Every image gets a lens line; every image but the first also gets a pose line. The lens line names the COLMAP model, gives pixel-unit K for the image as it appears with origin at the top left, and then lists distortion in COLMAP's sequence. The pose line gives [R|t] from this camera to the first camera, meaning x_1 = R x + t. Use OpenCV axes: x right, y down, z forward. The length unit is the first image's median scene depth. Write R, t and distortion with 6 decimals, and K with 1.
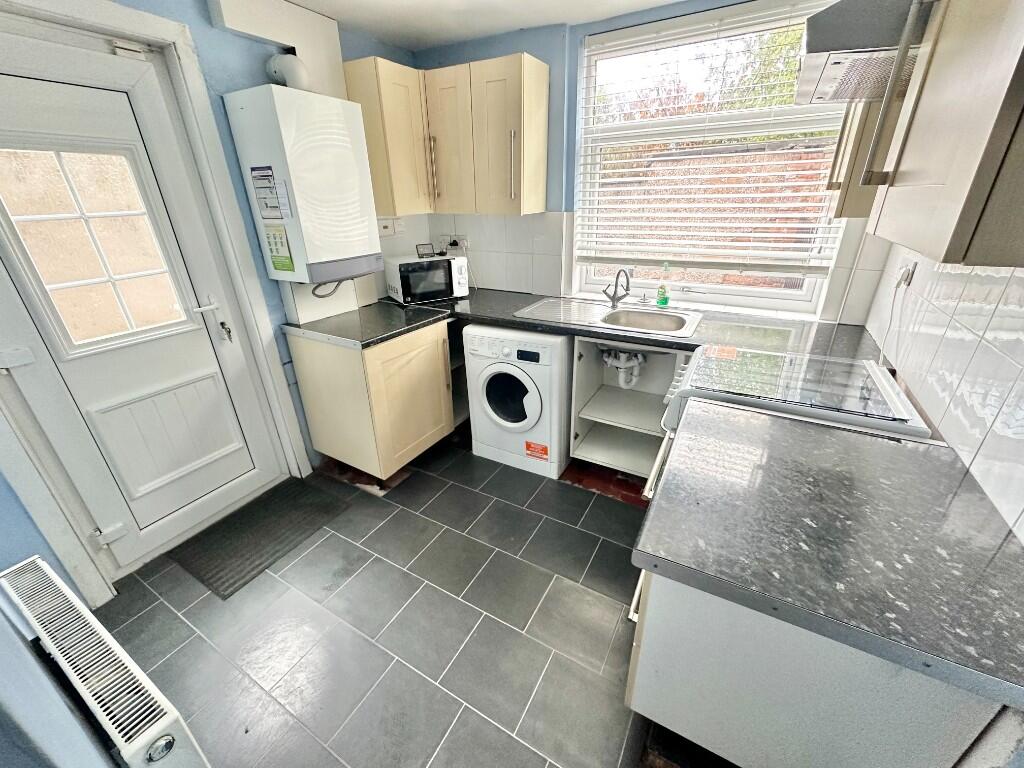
lens RADIAL K [[414.7, 0, 512.0], [0, 414.7, 384.0], [0, 0, 1]] dist [-0.001084, 0.000123]
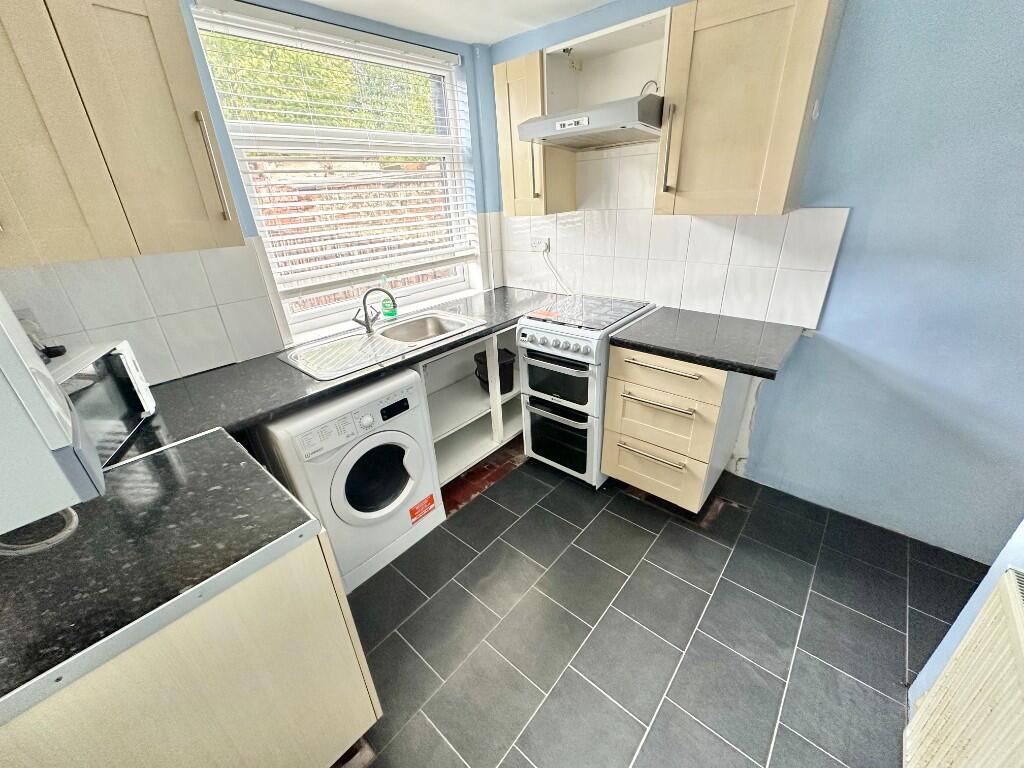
lens RADIAL K [[414.7, 0, 512.0], [0, 414.7, 384.0], [0, 0, 1]] dist [-0.001084, 0.000123]
pose [[0.191324, -0.409572, 0.891990, -0.557930], [0.443246, 0.846888, 0.293791, -0.222605], [-0.875744, 0.339162, 0.343572, 0.470849]]
